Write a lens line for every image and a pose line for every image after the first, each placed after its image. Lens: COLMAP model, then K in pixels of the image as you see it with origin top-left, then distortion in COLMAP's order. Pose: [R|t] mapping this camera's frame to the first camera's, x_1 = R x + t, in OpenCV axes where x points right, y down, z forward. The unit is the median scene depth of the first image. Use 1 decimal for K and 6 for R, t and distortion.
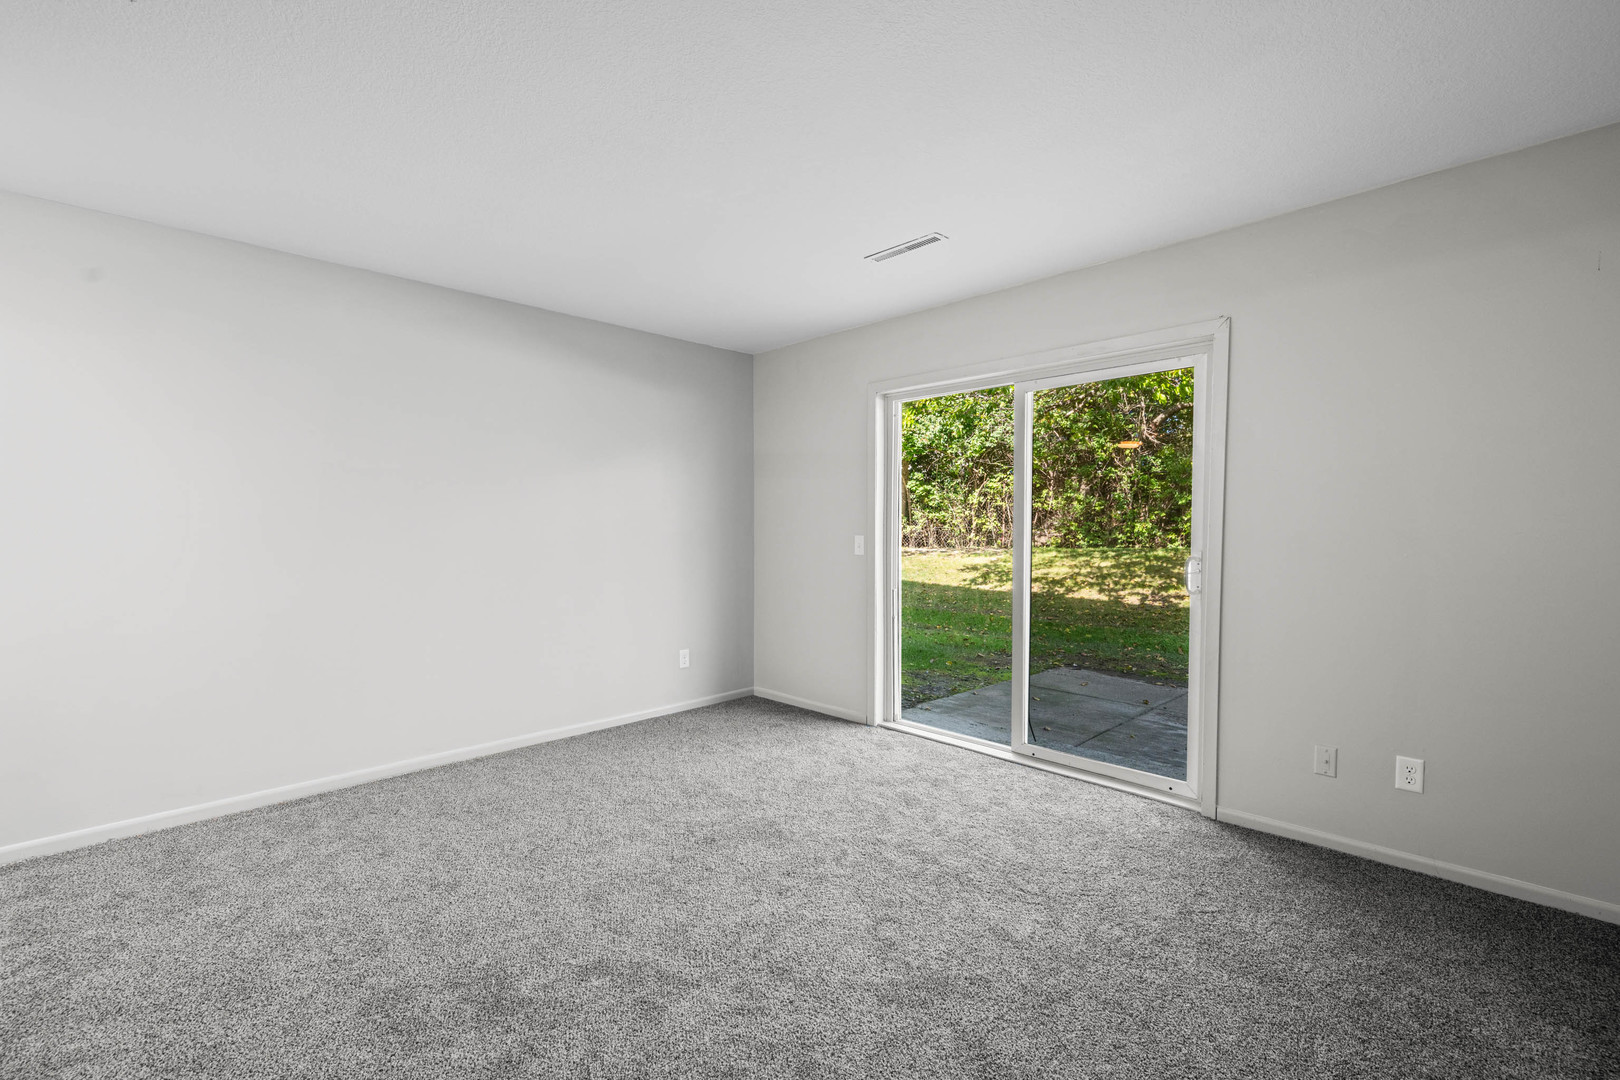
lens RADIAL K [[704.4, 0, 815.0], [0, 704.4, 519.6], [0, 0, 1]] dist [0.000554, -0.000012]
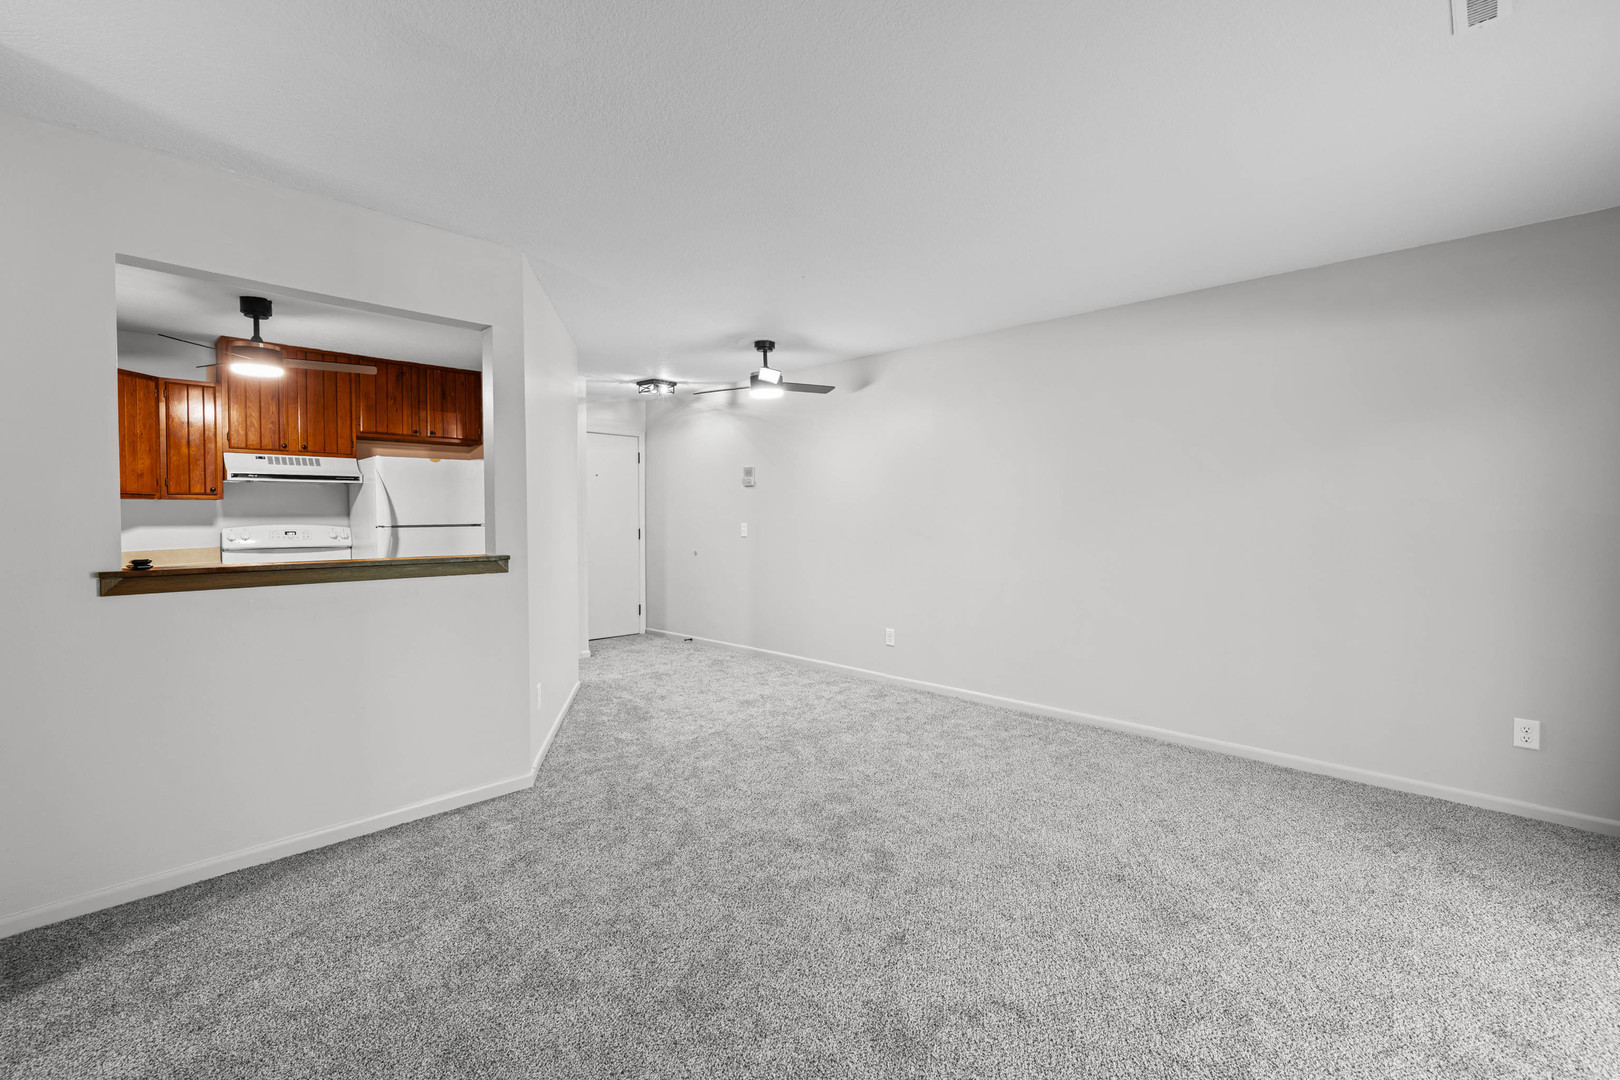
lens RADIAL K [[666.6, 0, 791.0], [0, 666.6, 527.1], [0, 0, 1]] dist [-0.000119, 0.000053]
pose [[0.023116, 0.018602, -0.999560, 0.509429], [0.008889, 0.999784, 0.018812, -0.005274], [0.999693, -0.009320, 0.022945, 0.434424]]
